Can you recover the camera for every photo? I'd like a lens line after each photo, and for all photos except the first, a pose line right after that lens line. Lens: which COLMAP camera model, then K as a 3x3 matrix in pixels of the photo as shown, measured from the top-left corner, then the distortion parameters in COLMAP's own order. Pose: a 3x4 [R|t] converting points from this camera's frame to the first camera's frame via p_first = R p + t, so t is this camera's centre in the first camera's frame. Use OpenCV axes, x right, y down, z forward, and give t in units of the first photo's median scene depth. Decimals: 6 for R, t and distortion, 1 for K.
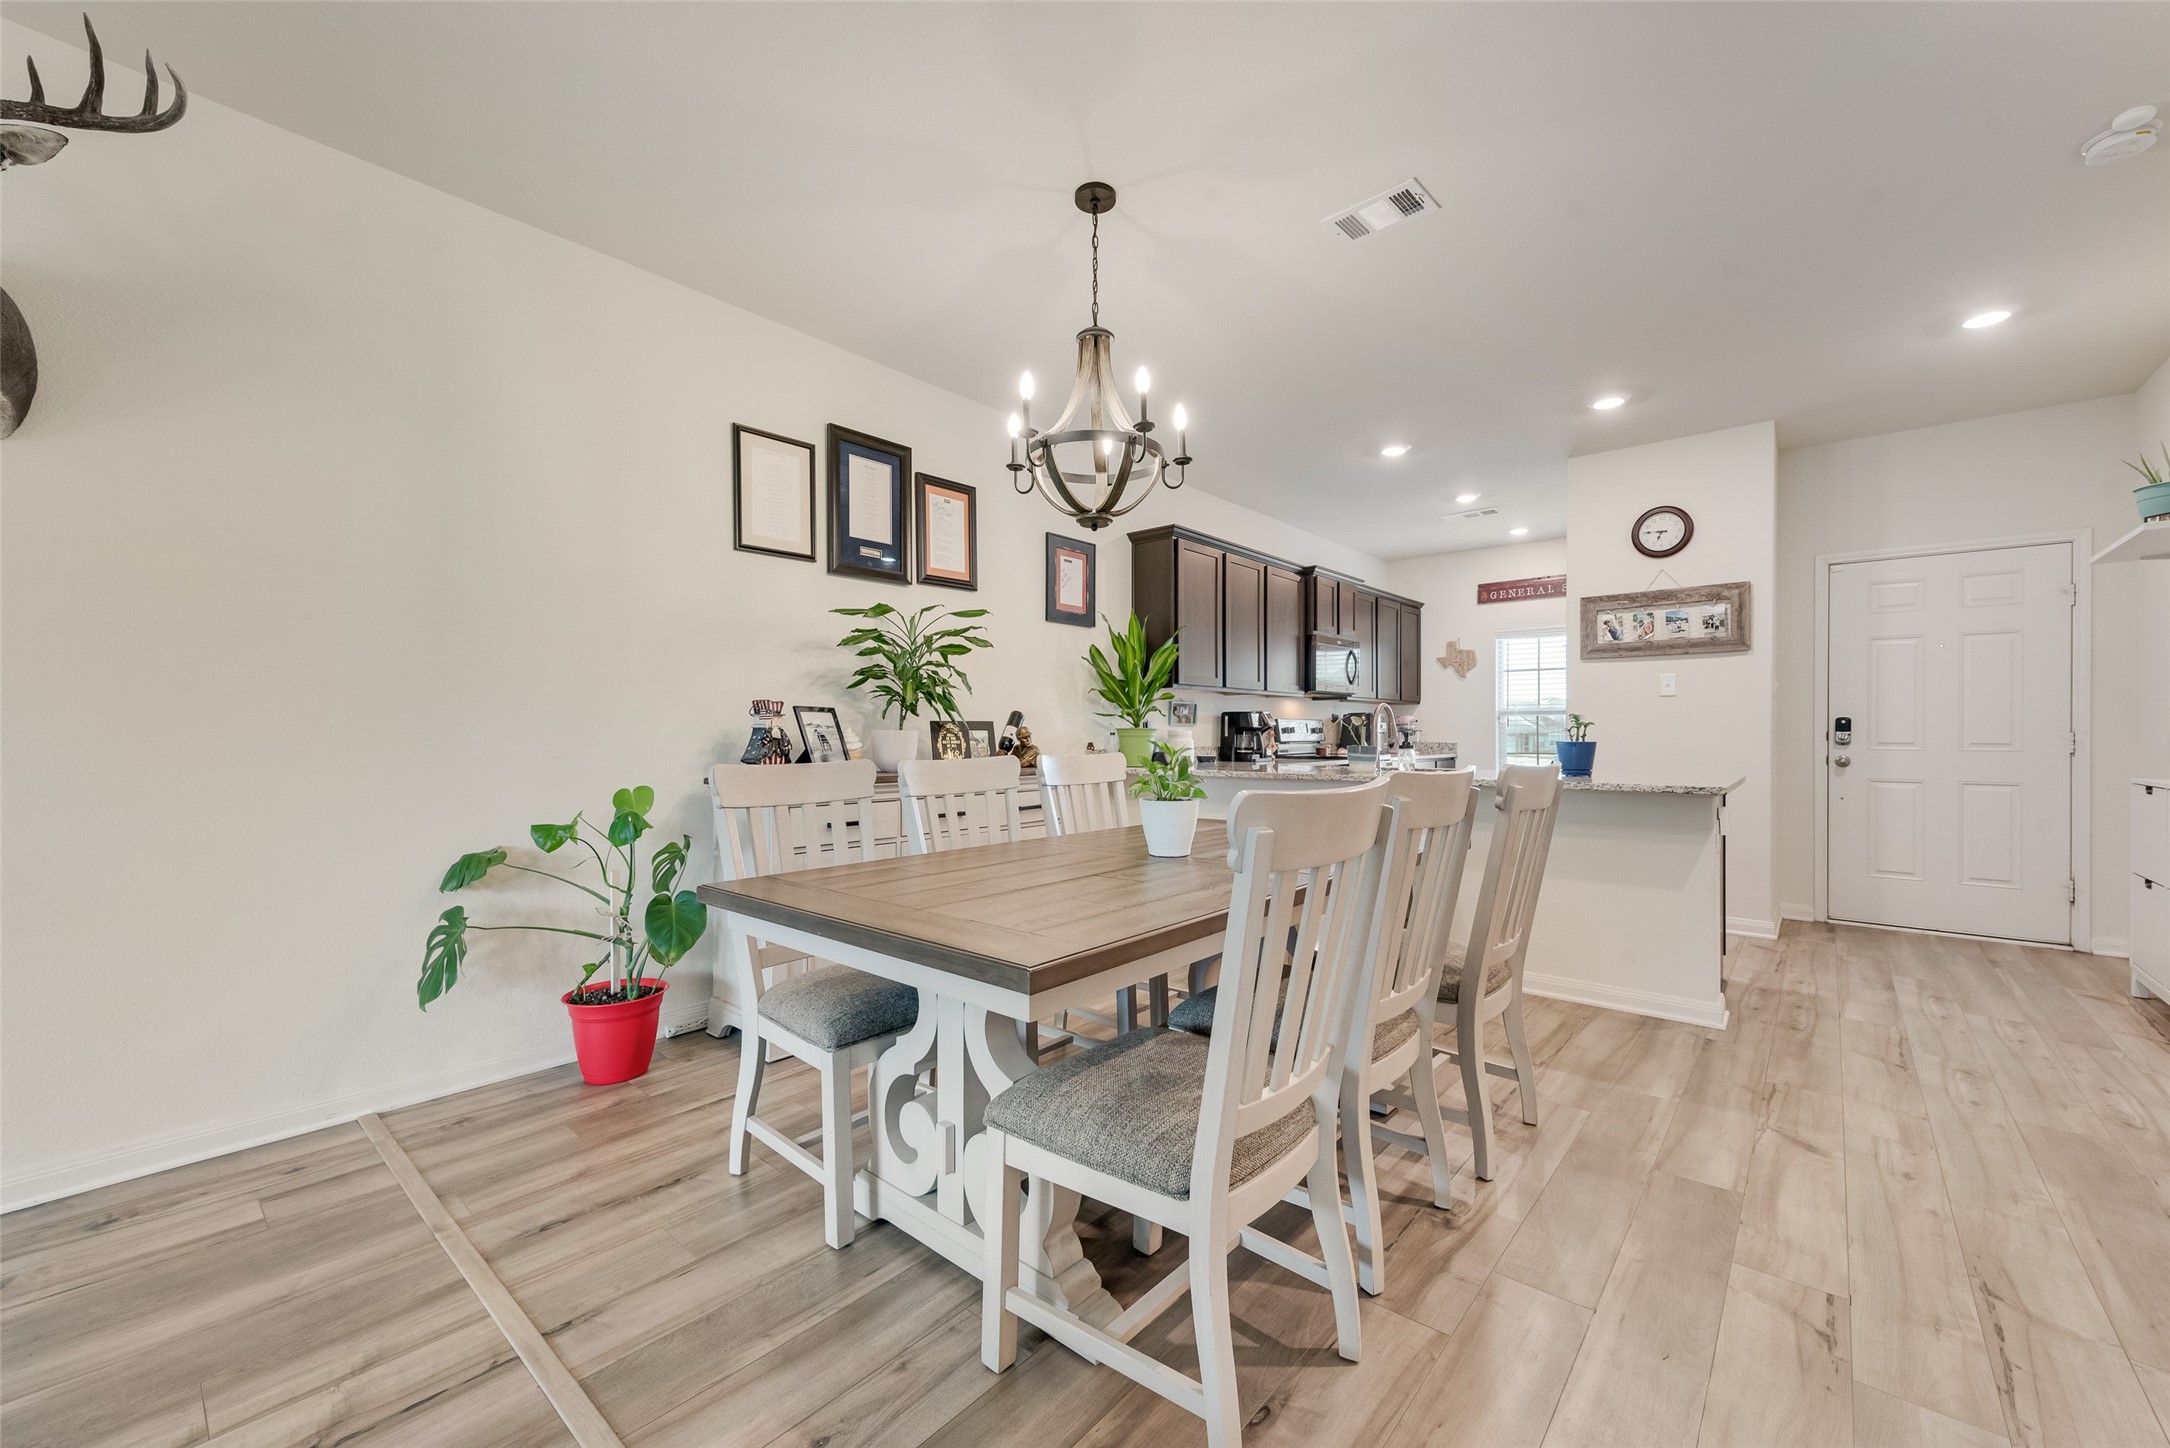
lens RADIAL K [[848.5, 0, 1084.0], [0, 848.5, 733.0], [0, 0, 1]] dist [0.015920, -0.004256]
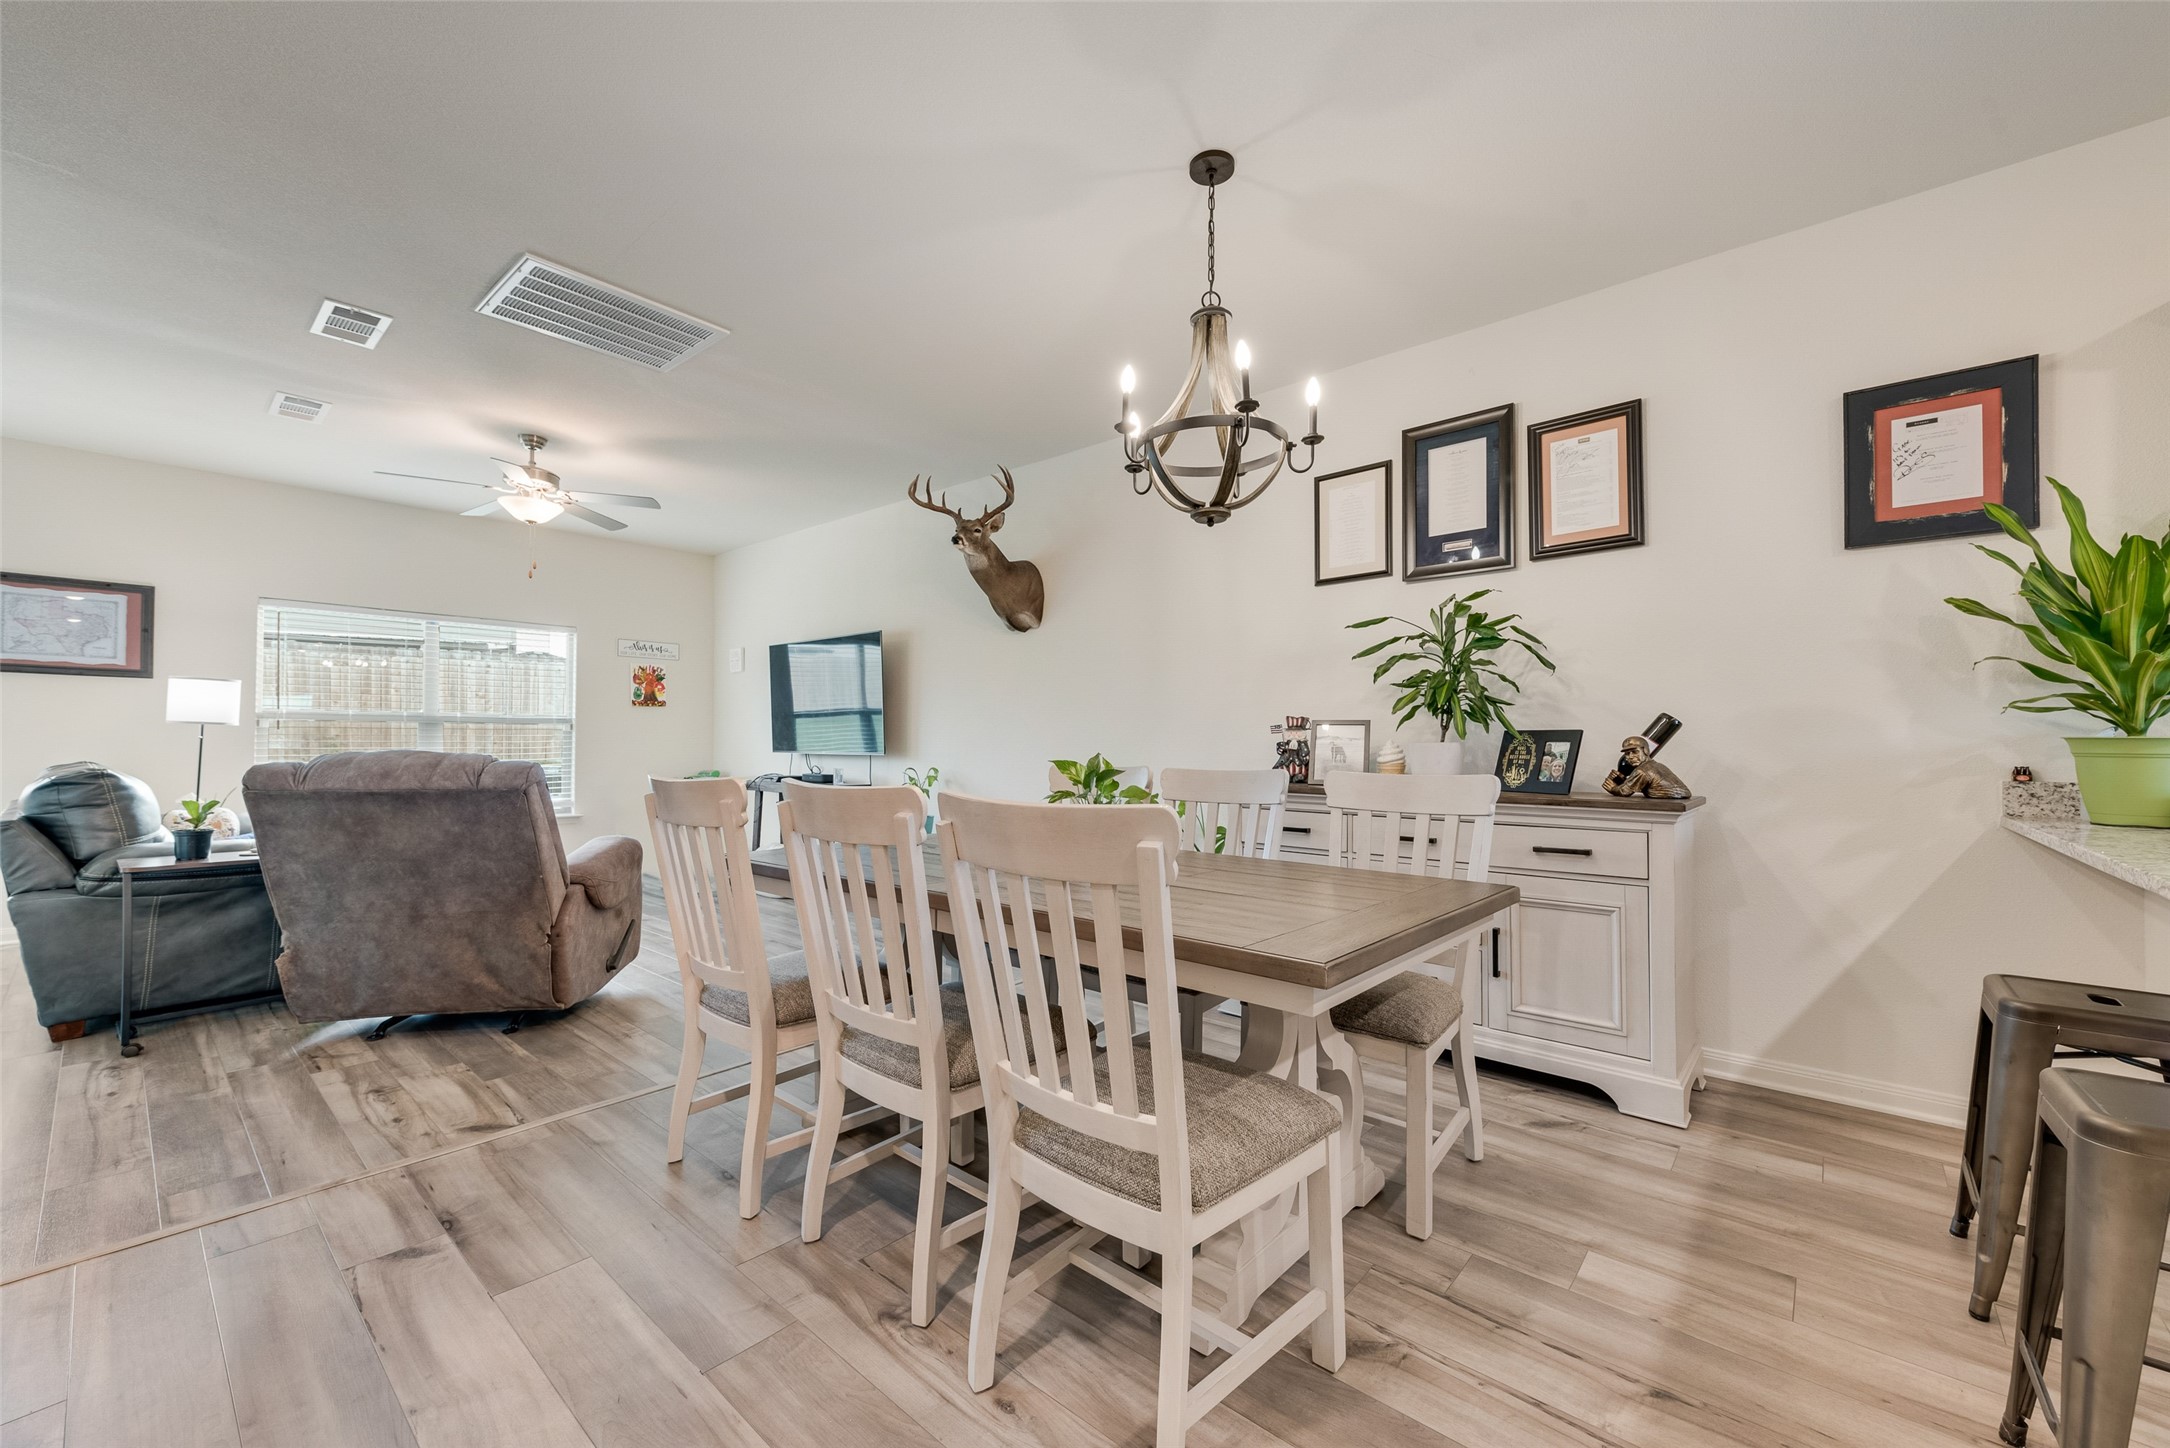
lens RADIAL K [[848.5, 0, 1084.0], [0, 848.5, 733.0], [0, 0, 1]] dist [0.015920, -0.004256]
pose [[-0.002729, -0.011617, -0.999929, 0.509634], [-0.002834, 0.999929, -0.011609, -0.001182], [0.999992, 0.002802, -0.002761, 0.472086]]
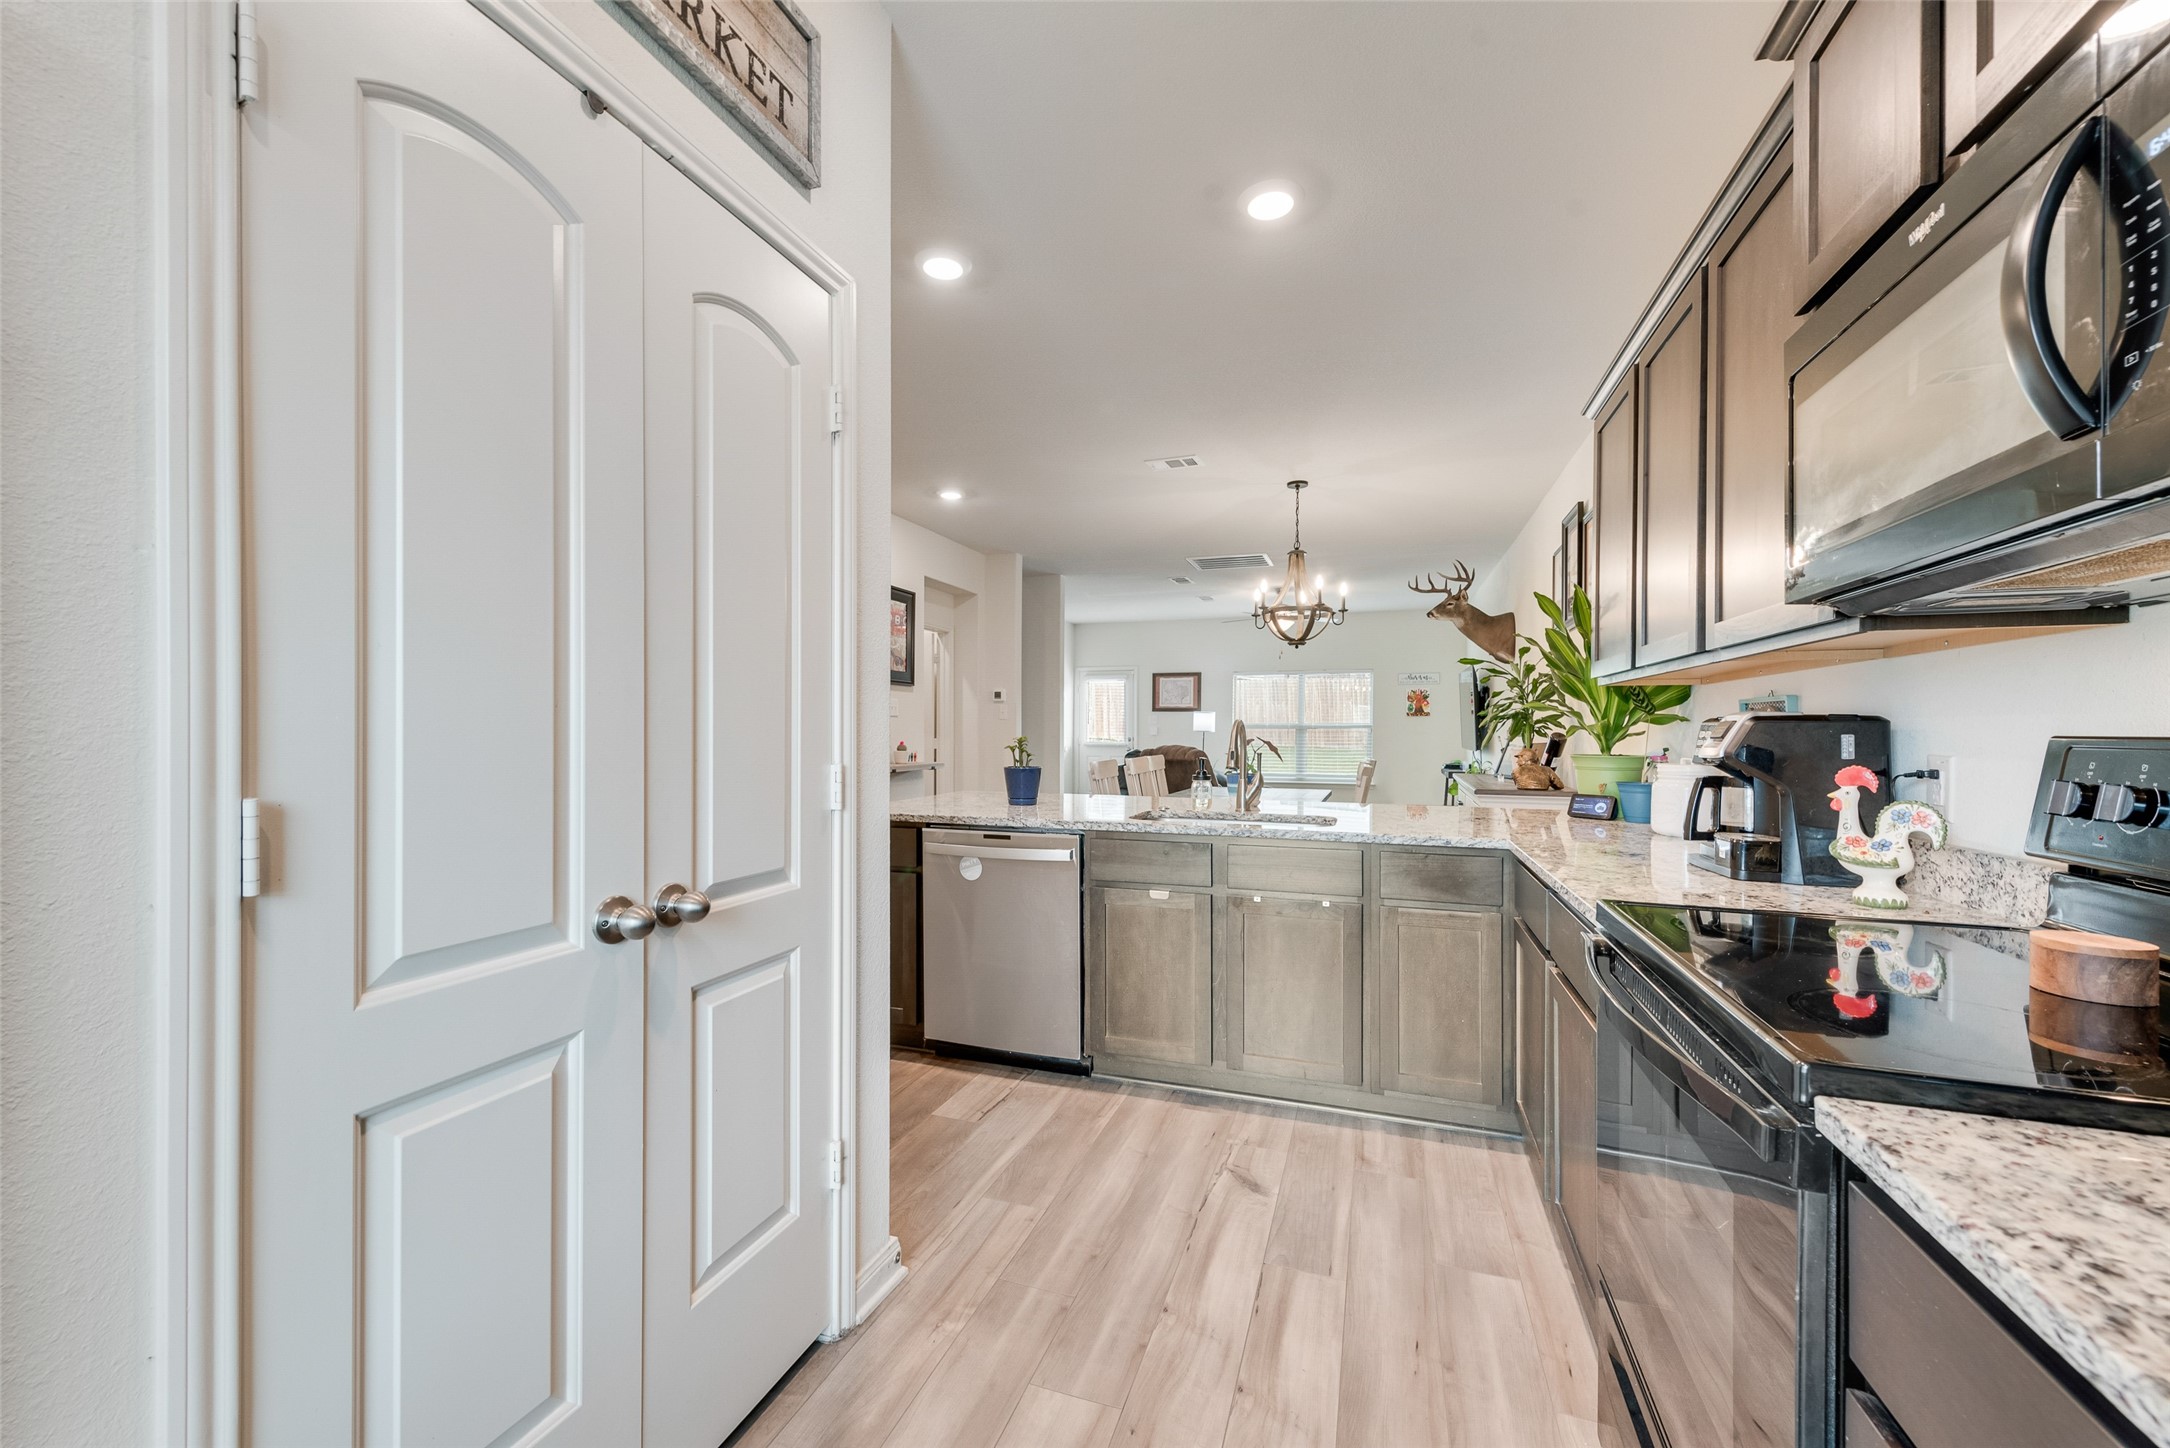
lens RADIAL K [[871.8, 0, 1084.0], [0, 871.8, 720.4], [0, 0, 1]] dist [0.013055, -0.004342]
pose [[-0.930436, -0.007142, -0.366386, 0.677459], [-0.003970, 0.999948, -0.009411, -0.026943], [0.366434, -0.007302, -0.930416, 1.513131]]
